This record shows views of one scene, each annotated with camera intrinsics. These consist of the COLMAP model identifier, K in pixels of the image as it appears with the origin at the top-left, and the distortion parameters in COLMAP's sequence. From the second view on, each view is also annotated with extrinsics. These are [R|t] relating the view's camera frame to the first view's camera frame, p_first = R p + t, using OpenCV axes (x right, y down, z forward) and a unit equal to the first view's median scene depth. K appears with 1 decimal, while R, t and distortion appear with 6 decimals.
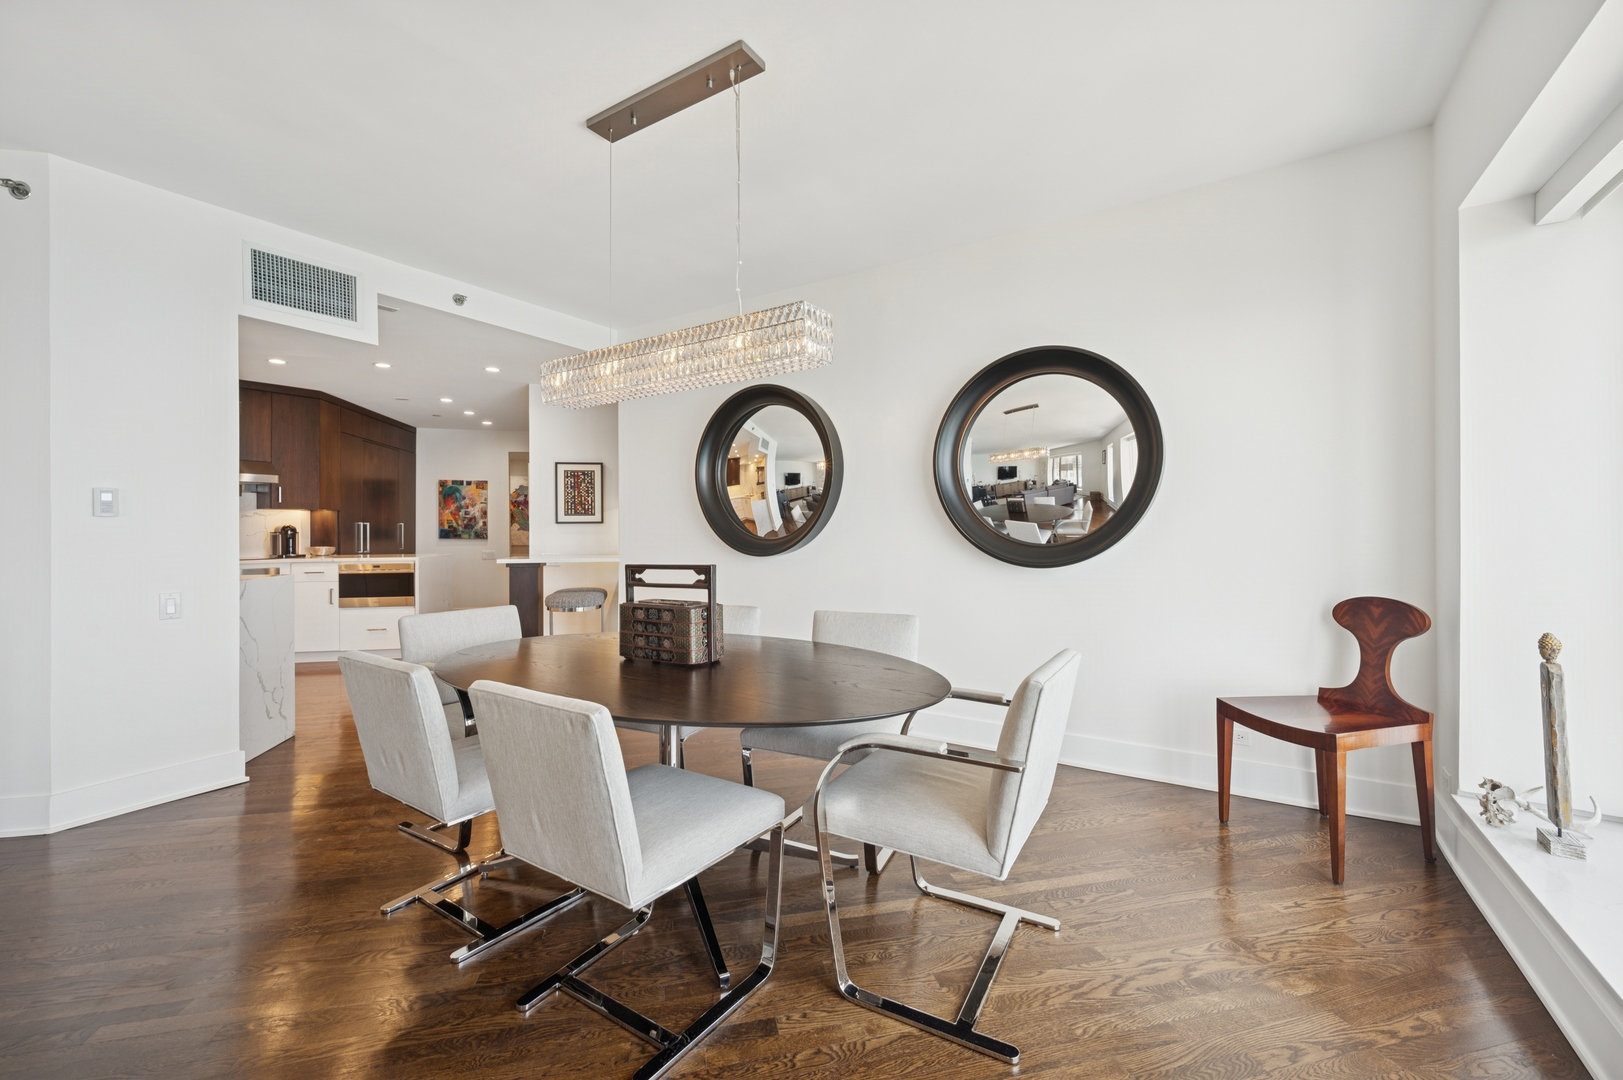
lens RADIAL K [[684.7, 0, 811.5], [0, 684.7, 540.0], [0, 0, 1]] dist [0.000587, 0.000203]
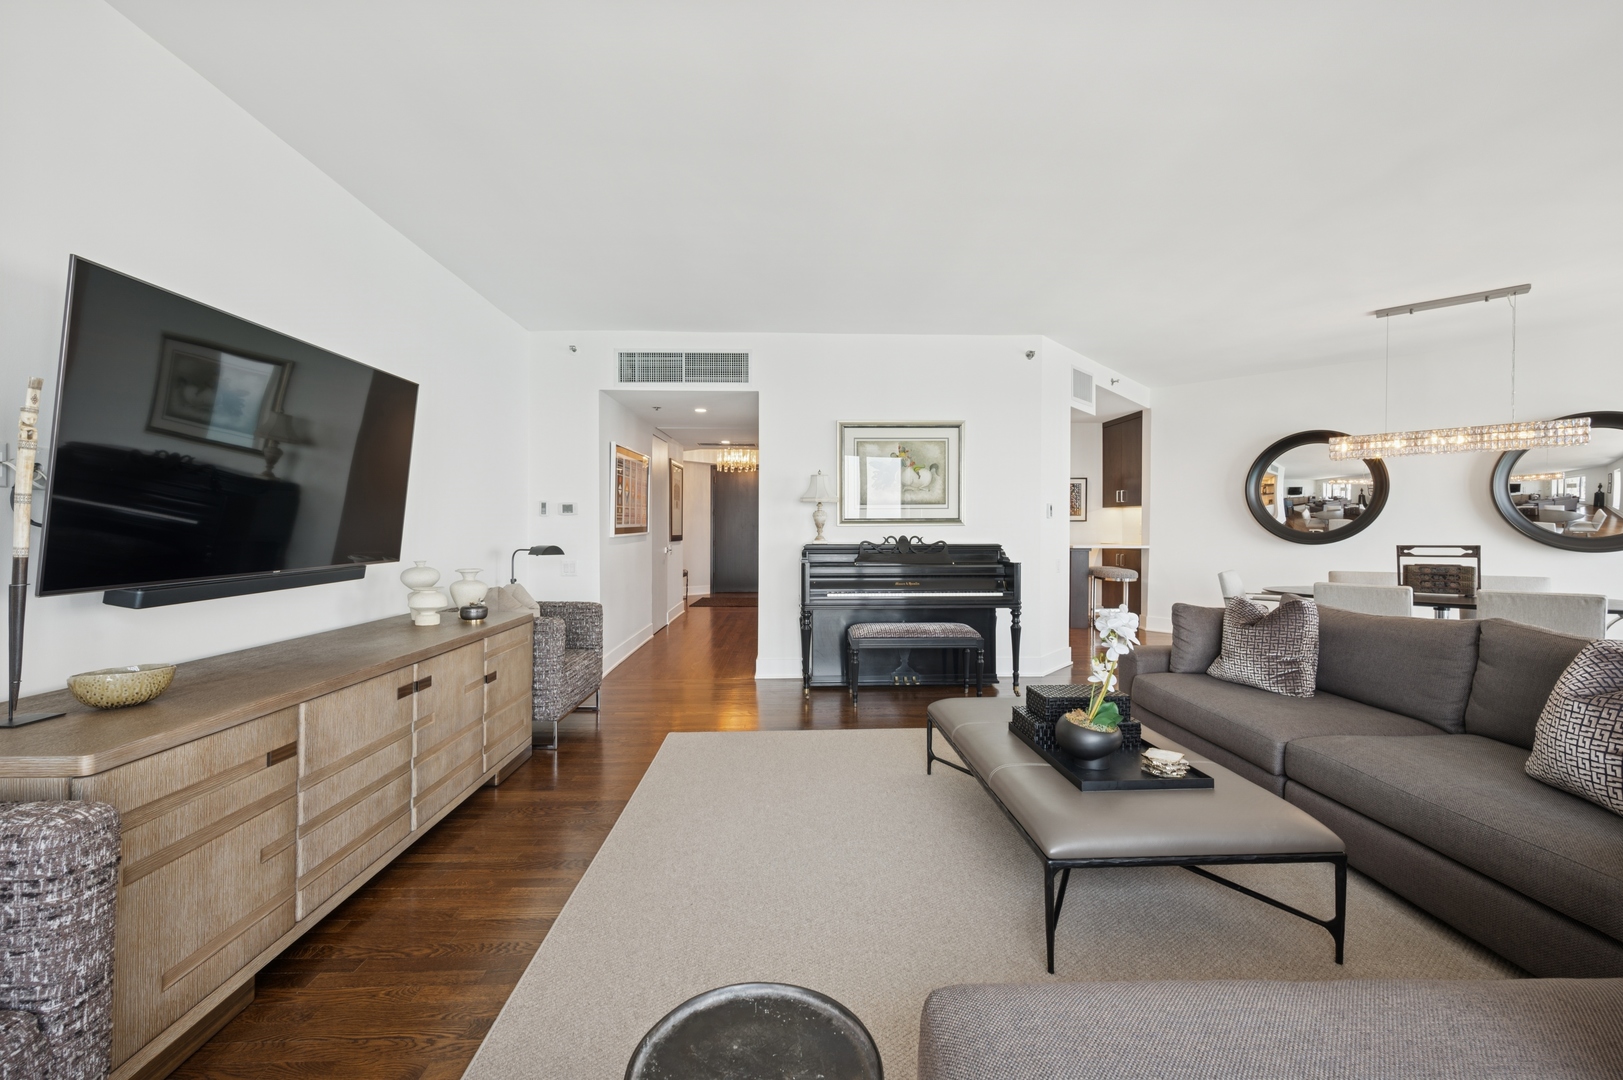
lens RADIAL K [[653.0, 0, 818.4], [0, 653.0, 527.7], [0, 0, 1]] dist [0.001225, 0.000296]
pose [[0.986300, 0.005402, -0.164874, -1.016877], [-0.006792, 0.999946, -0.007869, 0.008351], [0.164823, 0.008881, 0.986283, -0.685330]]
